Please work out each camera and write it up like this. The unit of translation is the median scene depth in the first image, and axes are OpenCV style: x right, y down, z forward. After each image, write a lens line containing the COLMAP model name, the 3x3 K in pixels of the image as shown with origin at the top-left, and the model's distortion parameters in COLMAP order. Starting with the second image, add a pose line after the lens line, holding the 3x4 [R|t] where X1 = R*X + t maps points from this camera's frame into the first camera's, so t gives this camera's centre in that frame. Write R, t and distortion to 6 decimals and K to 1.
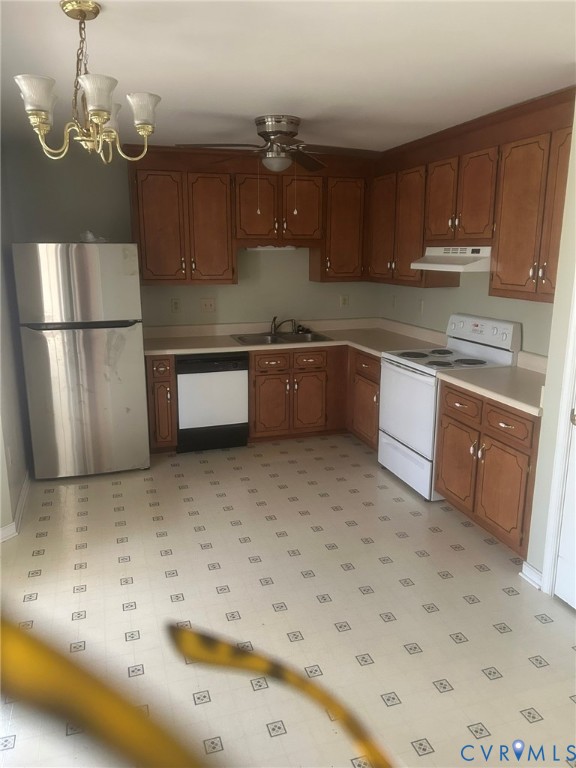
lens RADIAL K [[584.9, 0, 288.0], [0, 584.9, 384.0], [0, 0, 1]] dist [-0.002457, -0.079682]
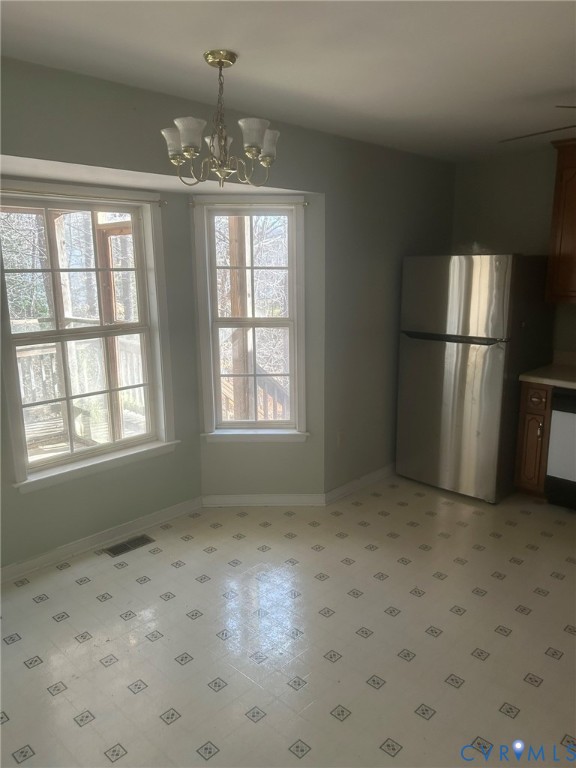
lens RADIAL K [[584.9, 0, 288.0], [0, 584.9, 384.0], [0, 0, 1]] dist [-0.002457, -0.079682]
pose [[0.423777, 0.173497, -0.888995, 0.390967], [-0.193974, 0.976097, 0.098030, -0.061963], [0.884753, 0.130899, 0.447301, 0.296570]]
